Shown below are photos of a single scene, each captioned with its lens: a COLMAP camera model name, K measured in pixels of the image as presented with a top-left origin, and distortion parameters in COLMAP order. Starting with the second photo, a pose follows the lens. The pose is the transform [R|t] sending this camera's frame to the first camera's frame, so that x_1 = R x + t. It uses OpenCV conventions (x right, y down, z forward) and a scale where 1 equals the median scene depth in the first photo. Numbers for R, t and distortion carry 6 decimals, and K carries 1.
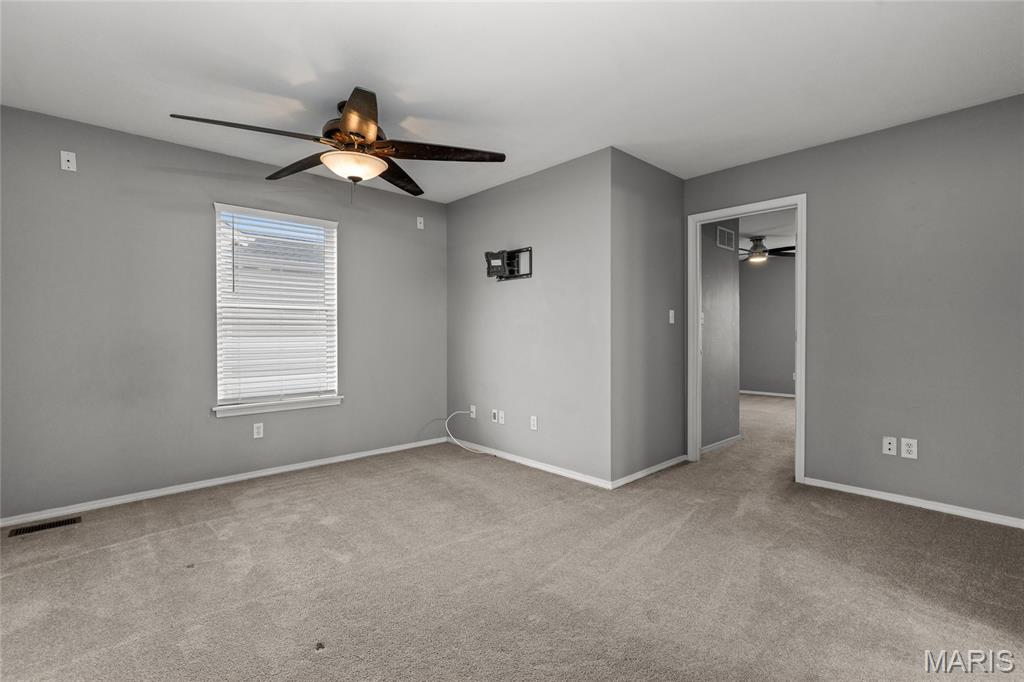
lens RADIAL K [[470.4, 0, 504.5], [0, 470.4, 340.8], [0, 0, 1]] dist [-0.000016, -0.000037]
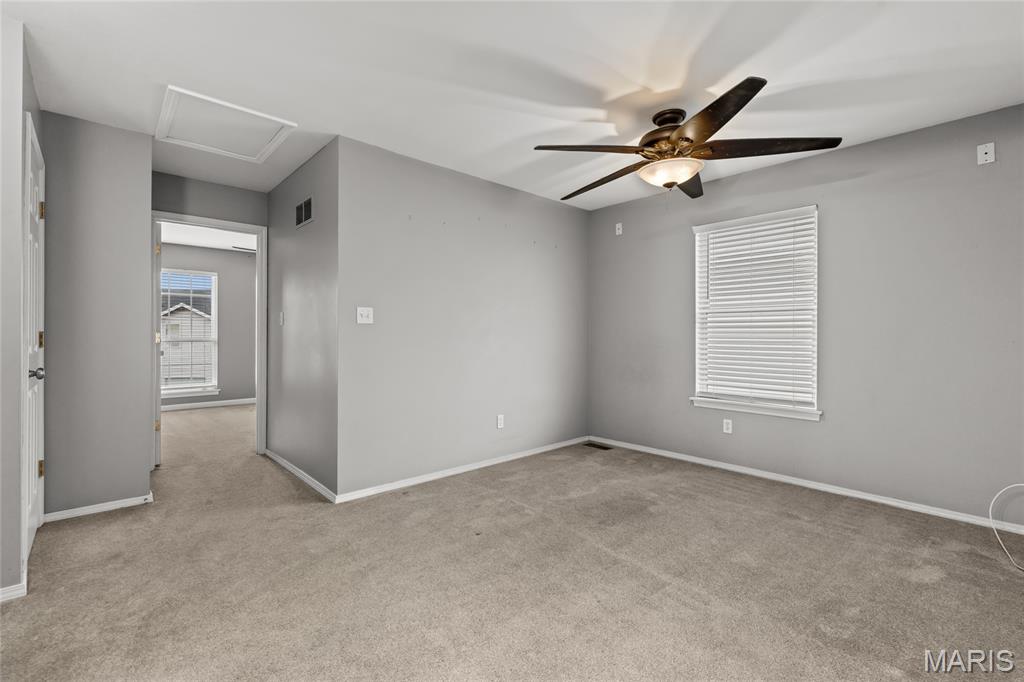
lens RADIAL K [[447.6, 0, 504.8], [0, 447.6, 342.9], [0, 0, 1]] dist [-0.001762, -0.000159]
pose [[0.000369, 0.017124, -0.999853, 0.715104], [-0.022589, 0.999598, 0.017111, -0.007944], [0.999745, 0.022579, 0.000755, 0.706347]]
